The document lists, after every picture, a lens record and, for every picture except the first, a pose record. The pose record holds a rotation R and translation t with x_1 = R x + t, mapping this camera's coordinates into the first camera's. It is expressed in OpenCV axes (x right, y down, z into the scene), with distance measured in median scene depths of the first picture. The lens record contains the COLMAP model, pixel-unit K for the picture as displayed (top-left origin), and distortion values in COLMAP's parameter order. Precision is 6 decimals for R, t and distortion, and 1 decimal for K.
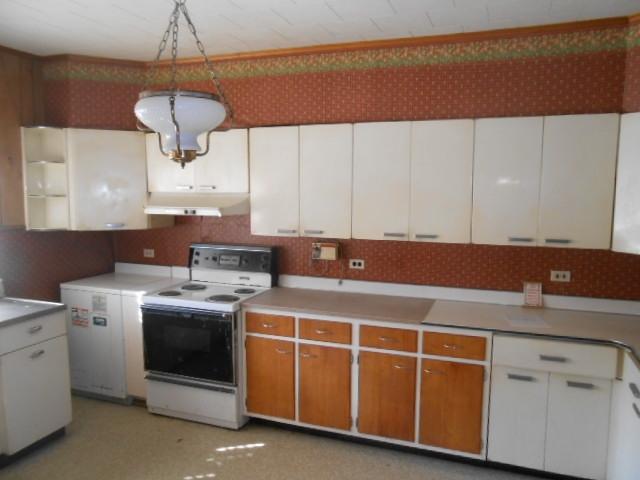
lens RADIAL K [[501.7, 0, 320.0], [0, 501.7, 240.0], [0, 0, 1]] dist [-0.003242, 0.001136]
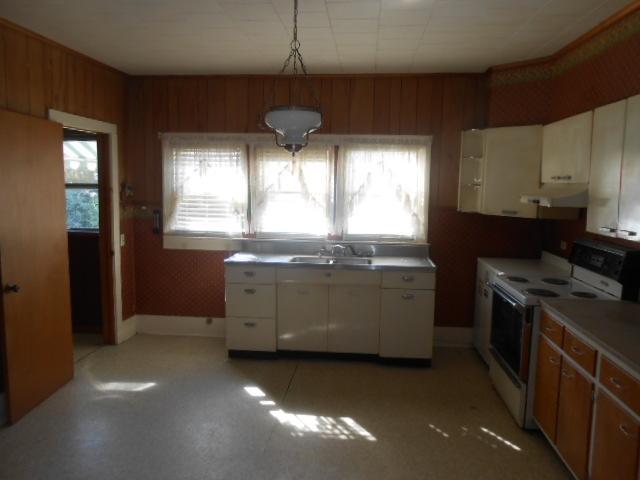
lens RADIAL K [[501.7, 0, 320.0], [0, 501.7, 240.0], [0, 0, 1]] dist [-0.004763, 0.000791]
pose [[0.259621, 0.114319, -0.958920, 0.591769], [-0.119703, 0.989120, 0.085510, -0.014317], [0.958263, 0.092585, 0.270481, 0.324061]]
